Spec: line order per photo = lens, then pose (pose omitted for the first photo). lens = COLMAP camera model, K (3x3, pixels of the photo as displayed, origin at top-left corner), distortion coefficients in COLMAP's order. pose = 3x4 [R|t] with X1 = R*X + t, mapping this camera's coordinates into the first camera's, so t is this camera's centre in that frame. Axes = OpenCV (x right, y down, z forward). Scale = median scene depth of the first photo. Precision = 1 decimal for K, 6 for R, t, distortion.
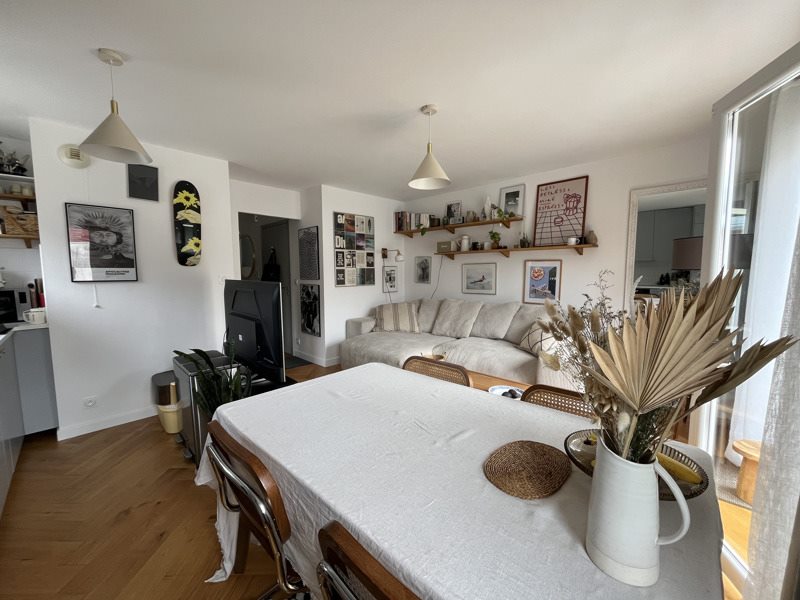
lens RADIAL K [[320.5, 0, 400.5], [0, 320.5, 300.5], [0, 0, 1]] dist [0.001926, 0.000078]
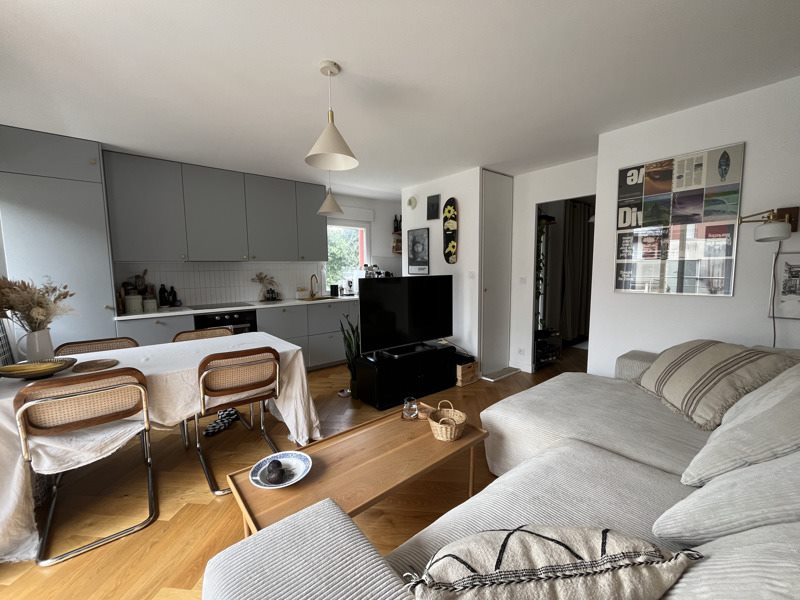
lens RADIAL K [[324.6, 0, 400.4], [0, 324.6, 297.8], [0, 0, 1]] dist [-0.004361, -0.000421]
pose [[-0.118233, 0.097268, -0.988210, 0.474594], [-0.079100, 0.991106, 0.107016, -0.066357], [0.989830, 0.090821, -0.109487, 0.671537]]
